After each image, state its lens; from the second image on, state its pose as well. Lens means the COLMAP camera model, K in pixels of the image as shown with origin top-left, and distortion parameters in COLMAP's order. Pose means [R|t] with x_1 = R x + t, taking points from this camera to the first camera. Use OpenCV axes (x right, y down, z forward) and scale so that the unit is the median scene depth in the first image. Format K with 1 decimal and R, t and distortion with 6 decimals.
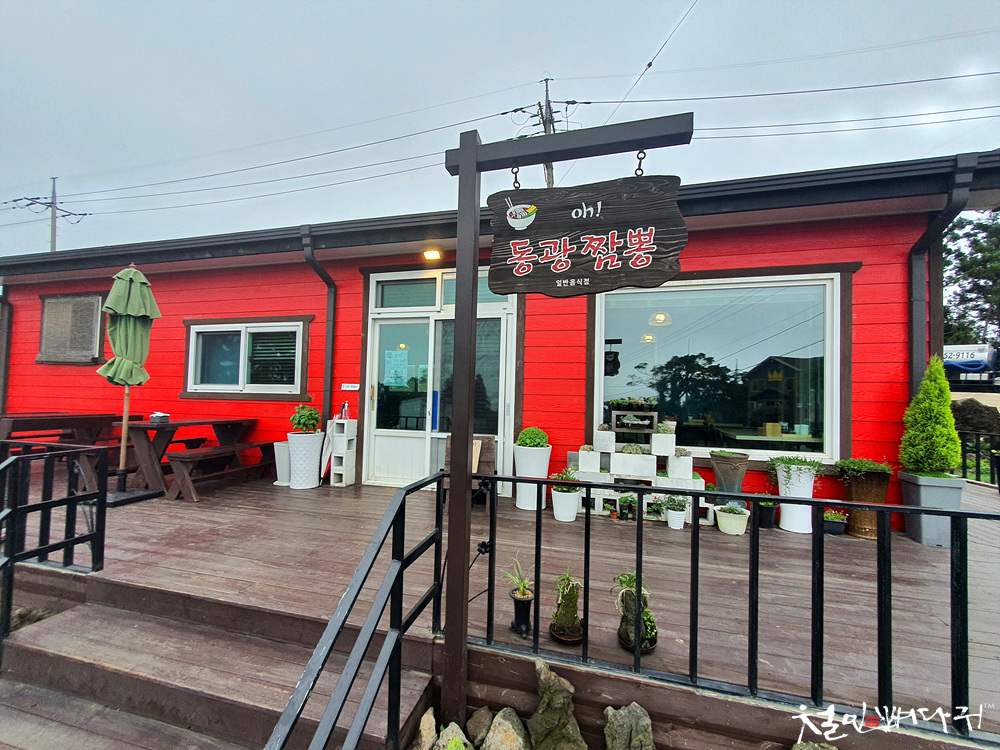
lens RADIAL K [[405.1, 0, 501.4], [0, 405.1, 382.2], [0, 0, 1]] dist [-0.003181, 0.000234]
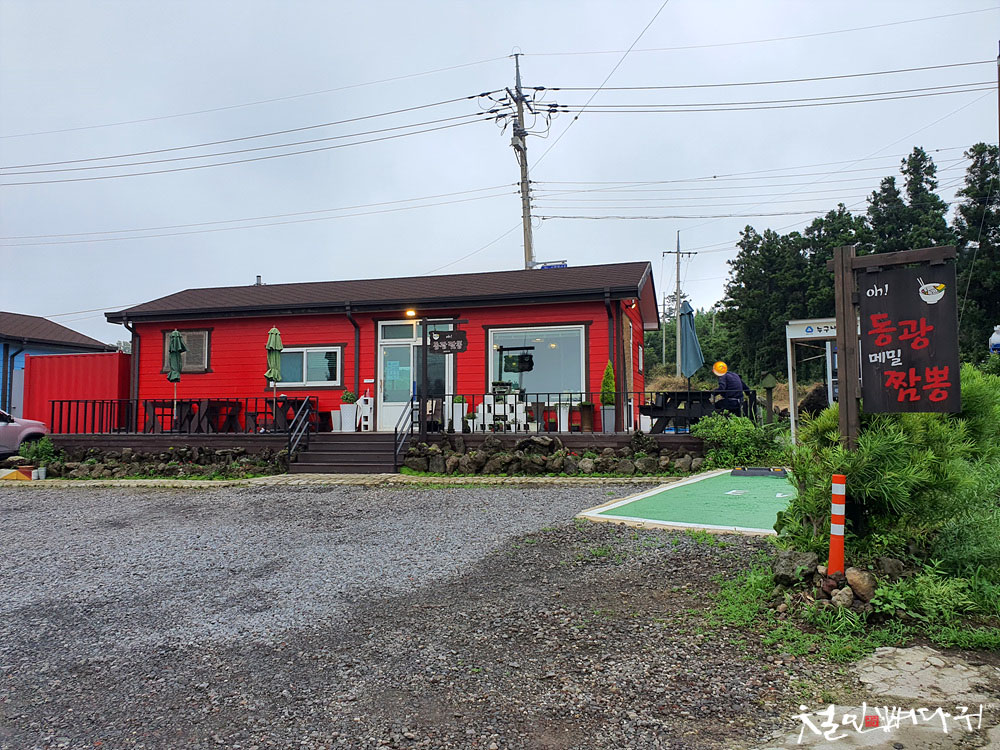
lens RADIAL K [[804.7, 0, 511.7], [0, 804.7, 410.7], [0, 0, 1]] dist [-0.083322, 0.103237]
pose [[0.999580, -0.025244, -0.014262, 0.351017], [0.025603, 0.999346, 0.025552, 0.074458], [0.013608, -0.025906, 0.999572, -2.799195]]
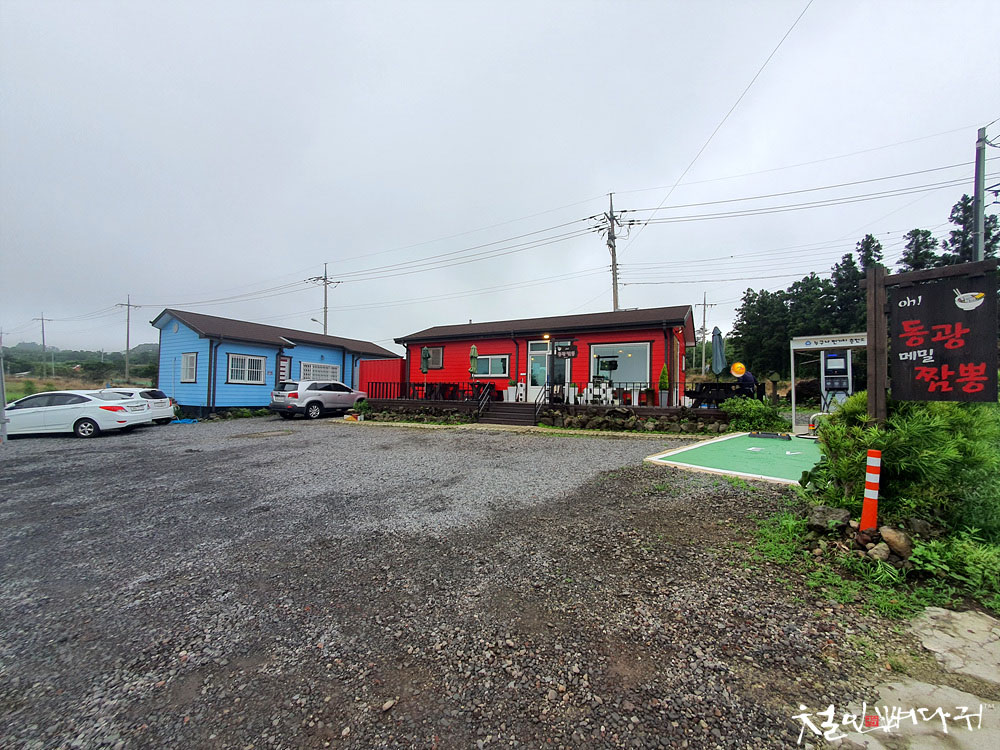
lens RADIAL K [[405.1, 0, 490.6], [0, 405.1, 385.5], [0, 0, 1]] dist [-0.003181, 0.000234]
pose [[0.958245, -0.007482, -0.285850, 0.357901], [0.009995, 0.999923, 0.007335, 0.083240], [0.285773, -0.009886, 0.958246, -2.452447]]
